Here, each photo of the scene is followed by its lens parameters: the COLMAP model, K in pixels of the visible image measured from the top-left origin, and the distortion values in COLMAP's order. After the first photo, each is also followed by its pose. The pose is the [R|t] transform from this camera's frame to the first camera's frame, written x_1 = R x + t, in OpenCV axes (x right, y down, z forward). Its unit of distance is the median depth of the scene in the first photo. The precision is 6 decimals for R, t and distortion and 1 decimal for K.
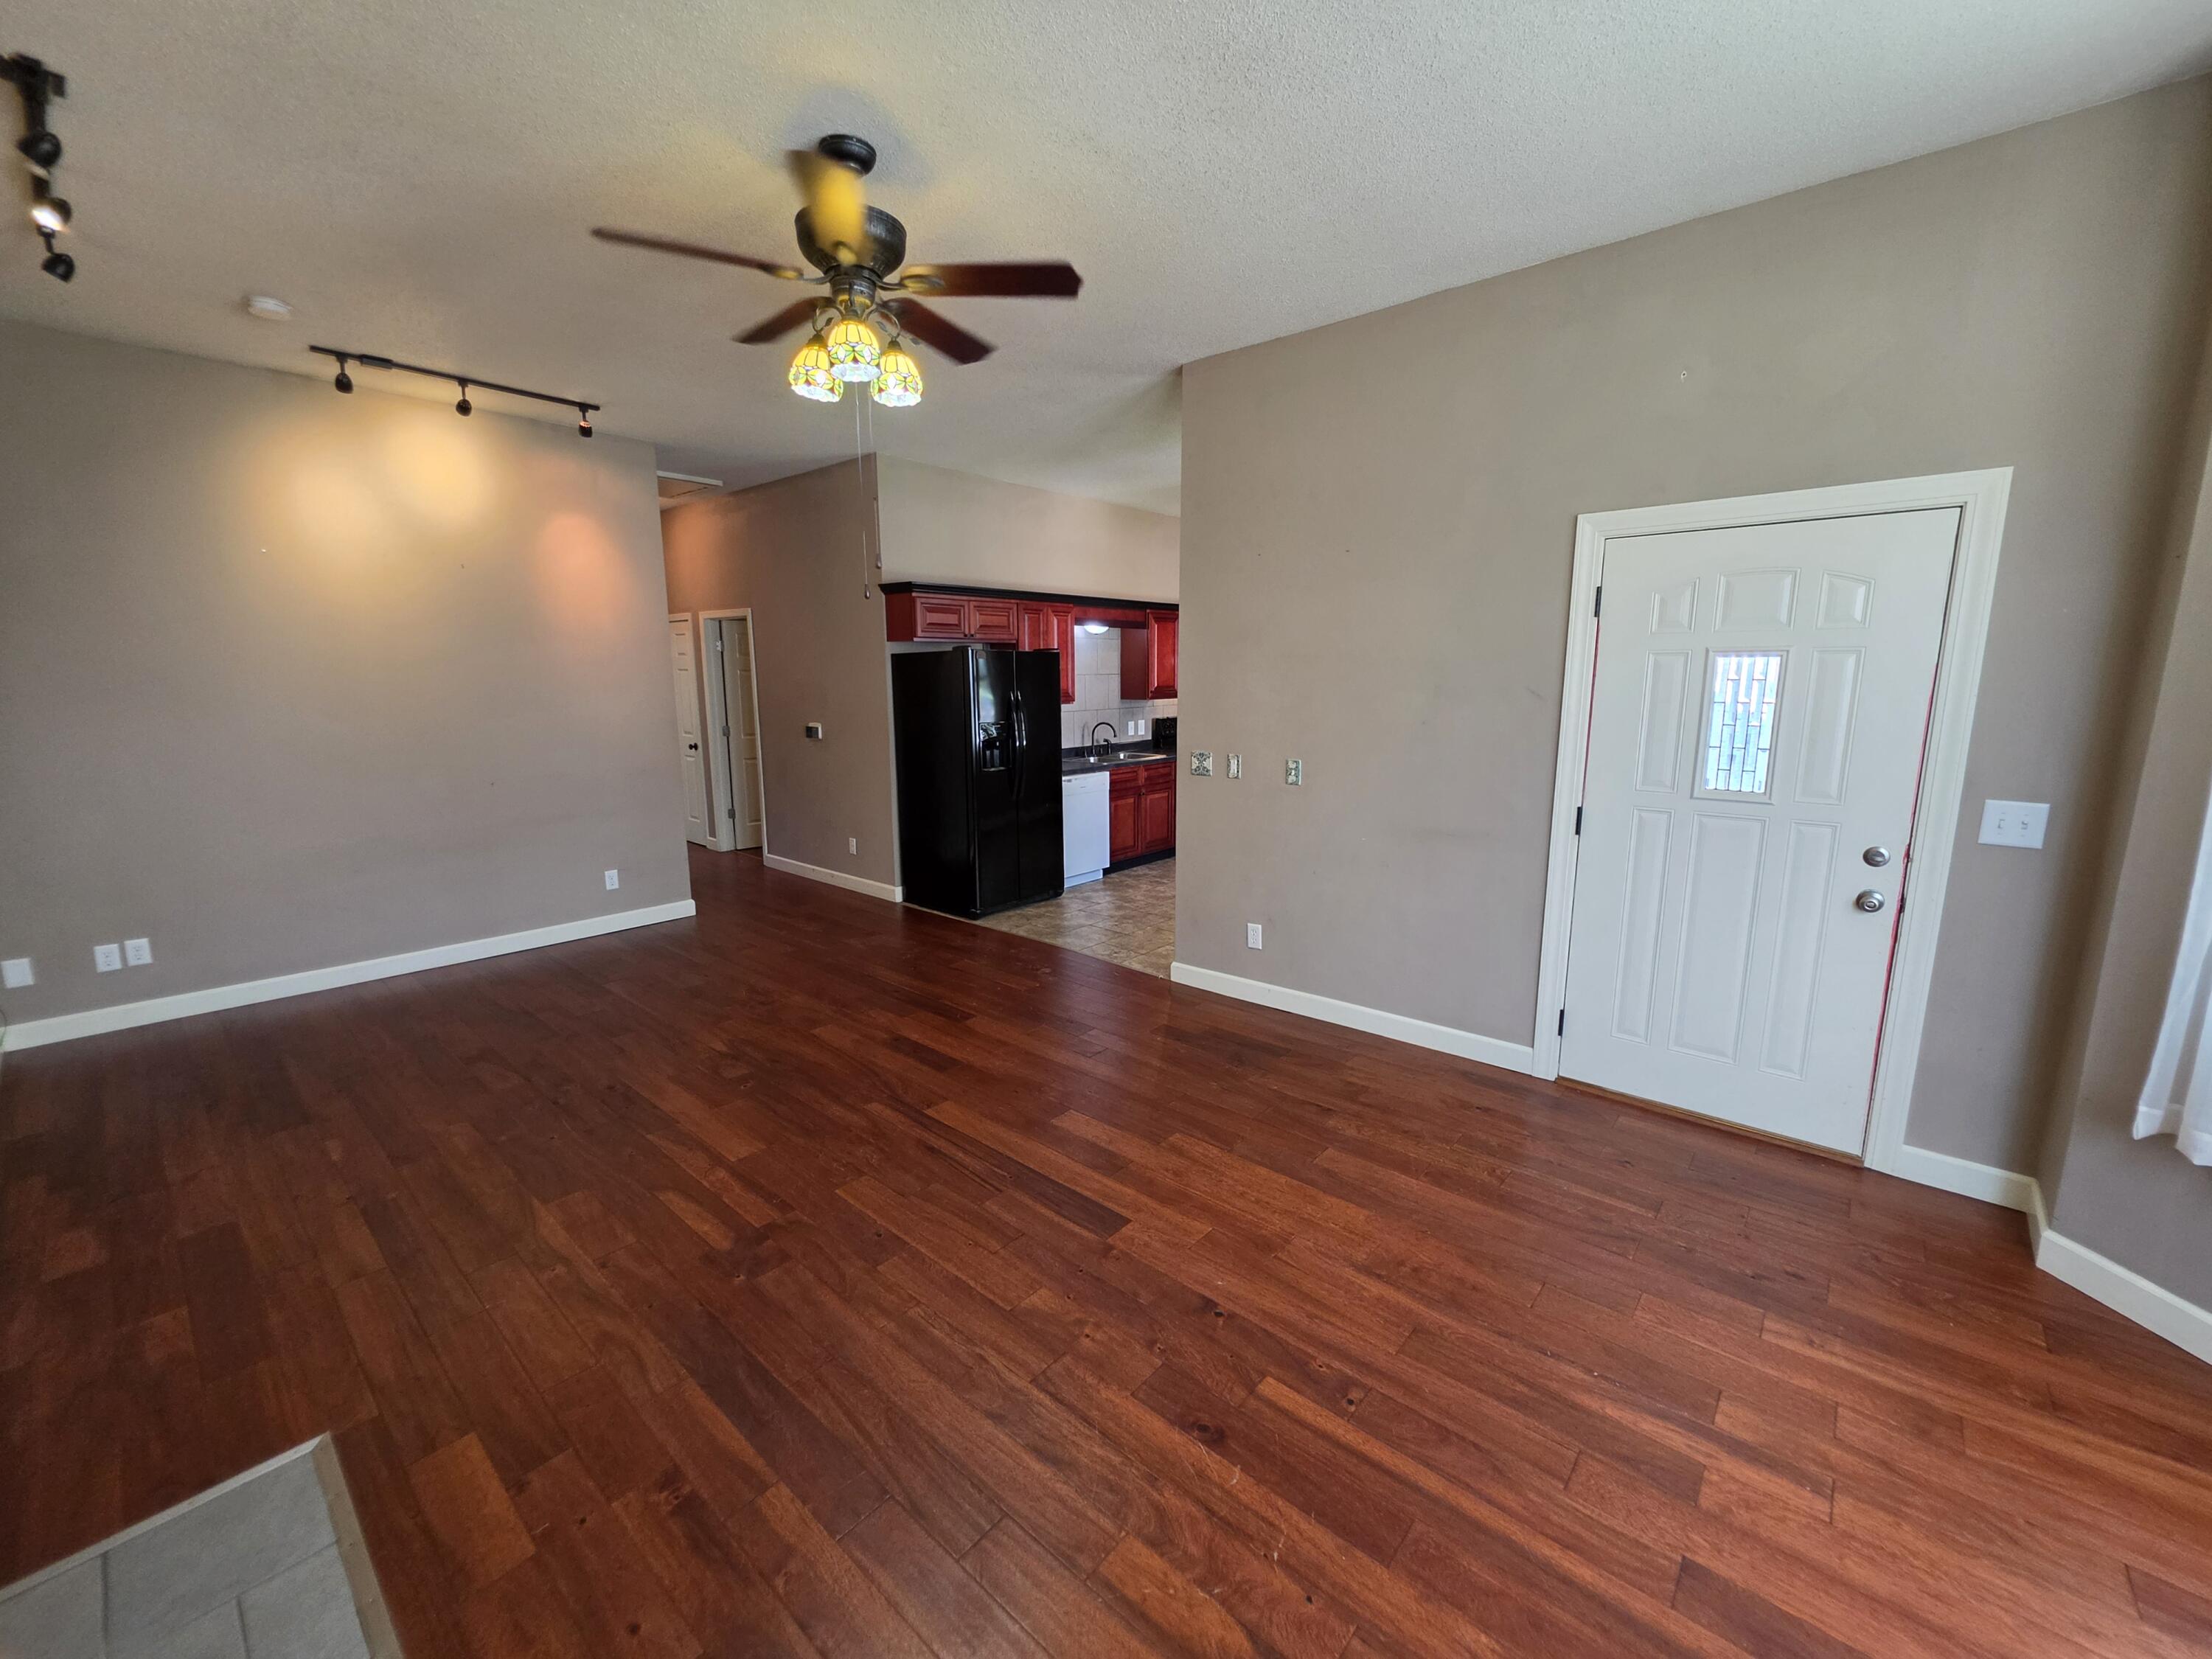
lens RADIAL K [[889.9, 0, 1099.3], [0, 889.9, 828.1], [0, 0, 1]] dist [-0.003627, 0.001344]
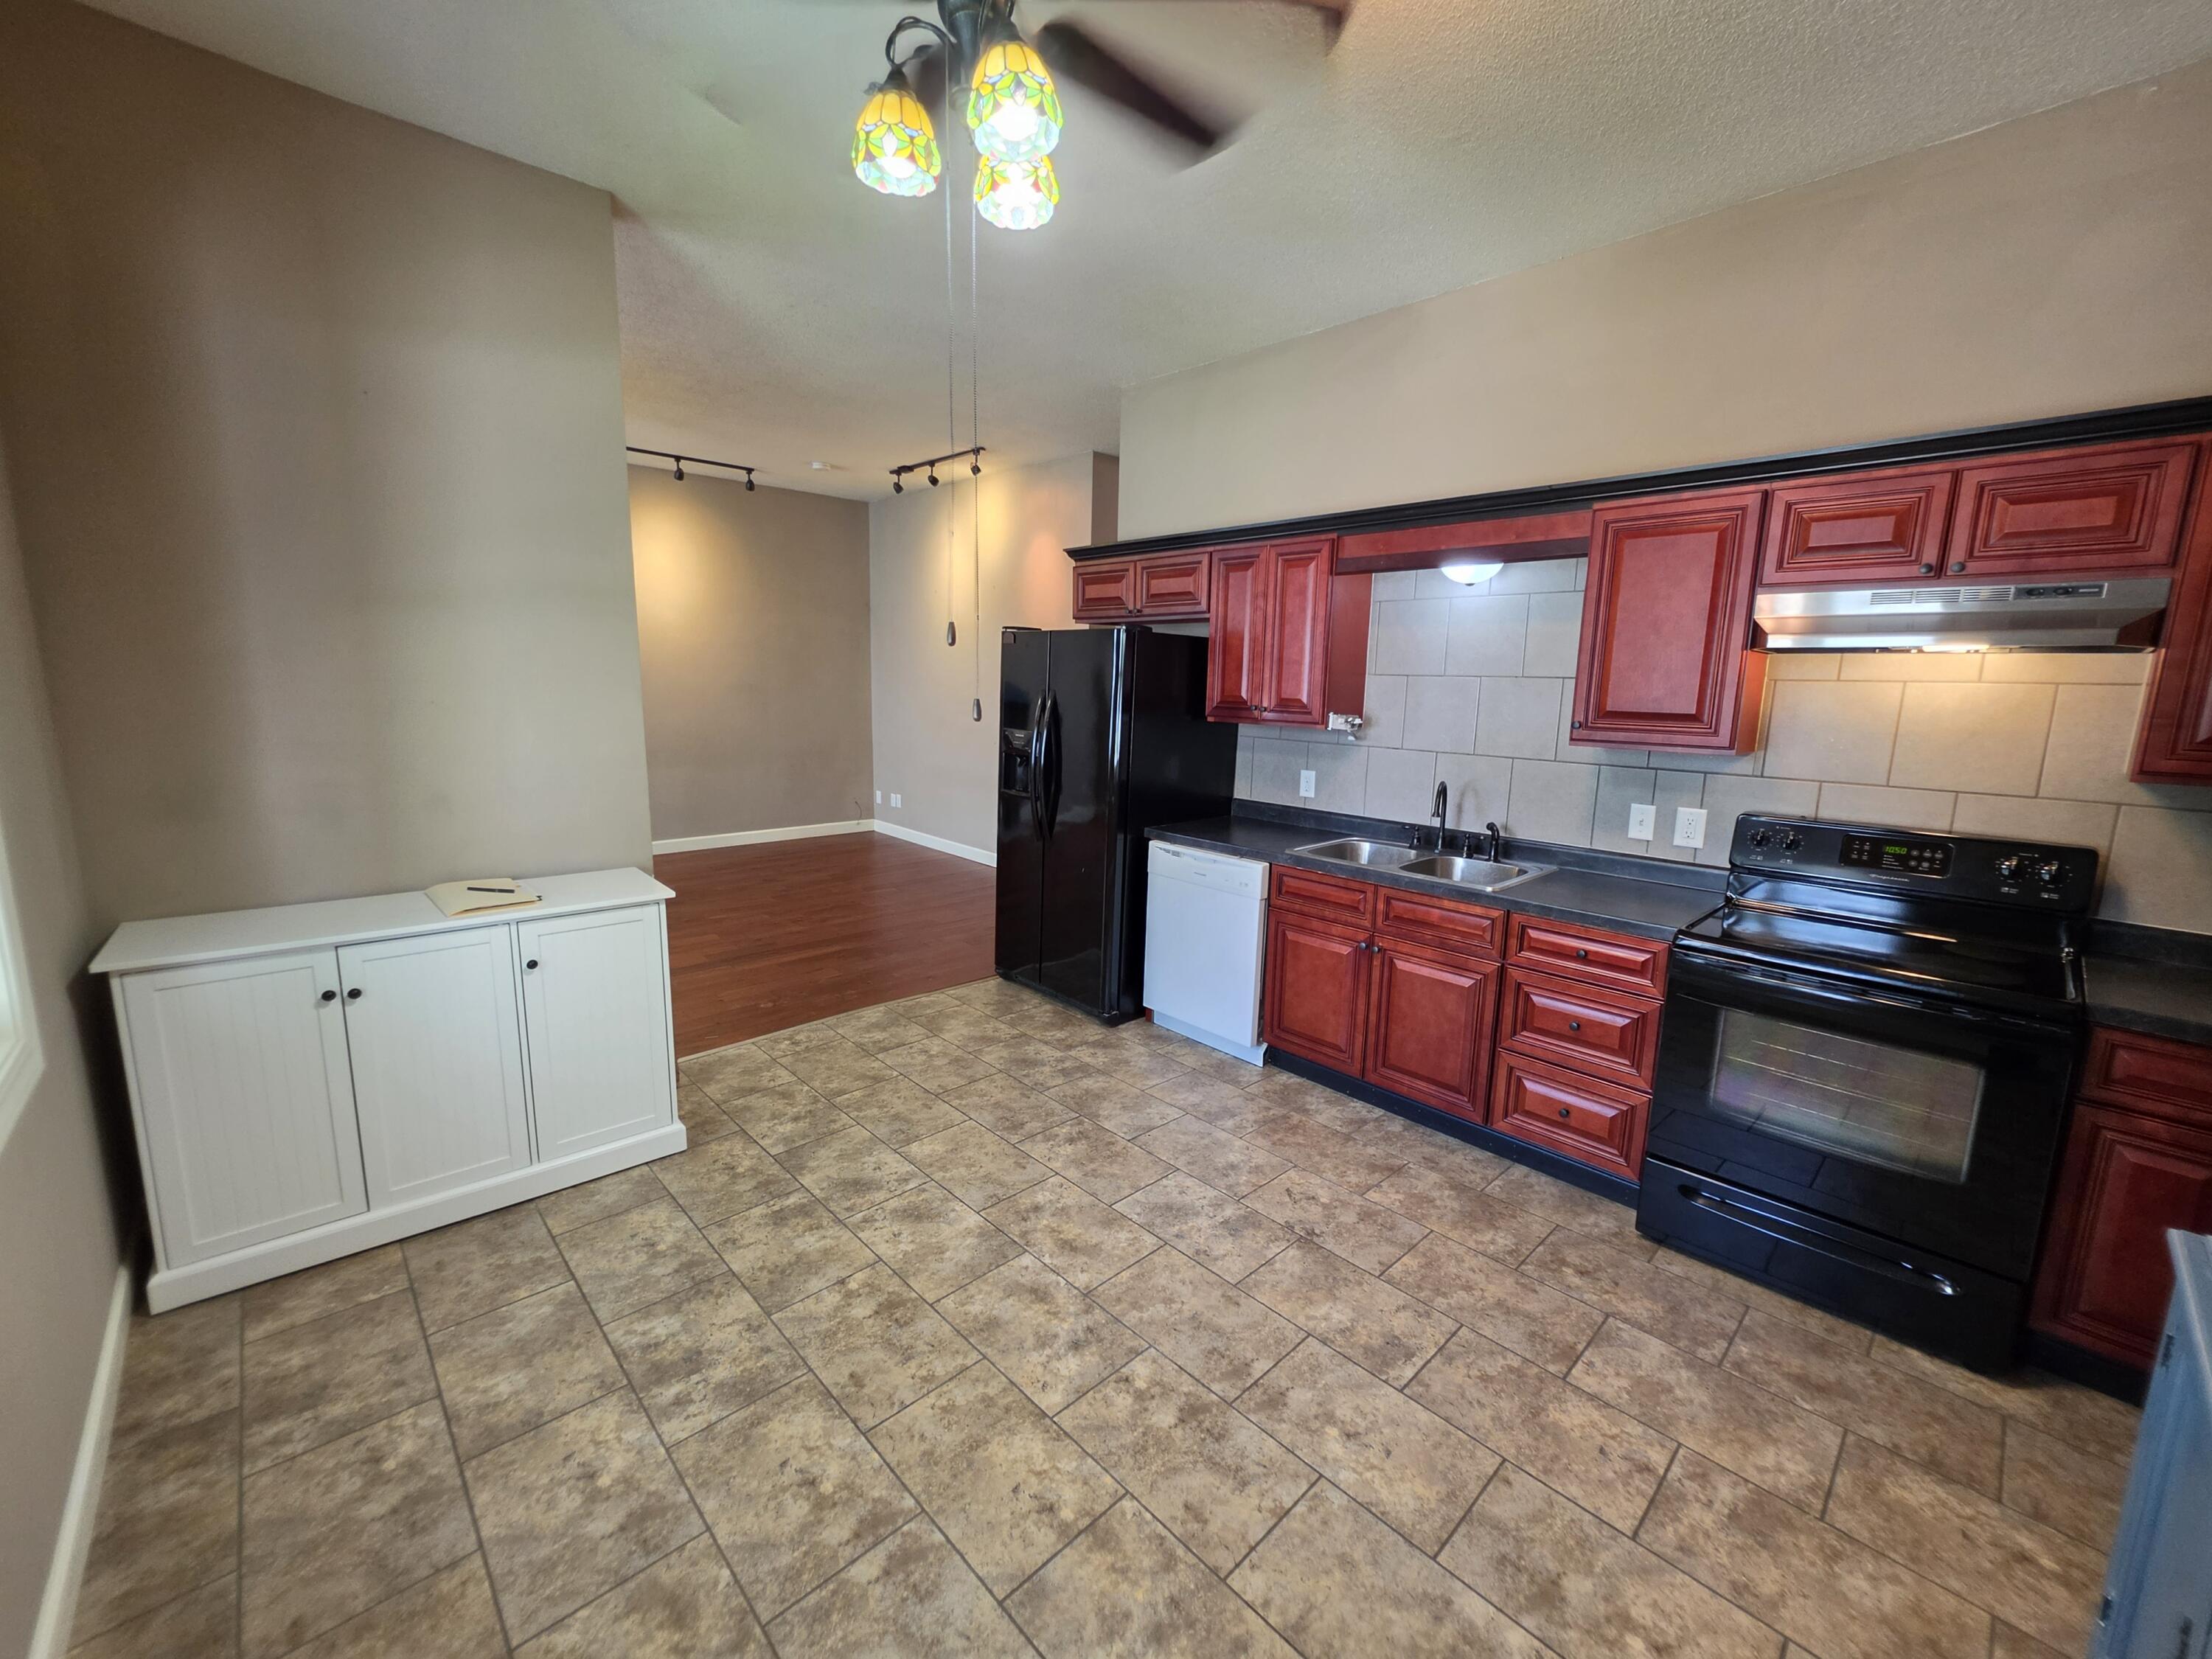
lens RADIAL K [[889.9, 0, 1097.1], [0, 889.9, 825.1], [0, 0, 1]] dist [-0.003627, 0.001344]
pose [[-0.096539, 0.169741, -0.980749, 1.013110], [-0.194781, 0.963077, 0.185855, -0.319910], [0.976084, 0.208974, -0.059912, 1.873283]]
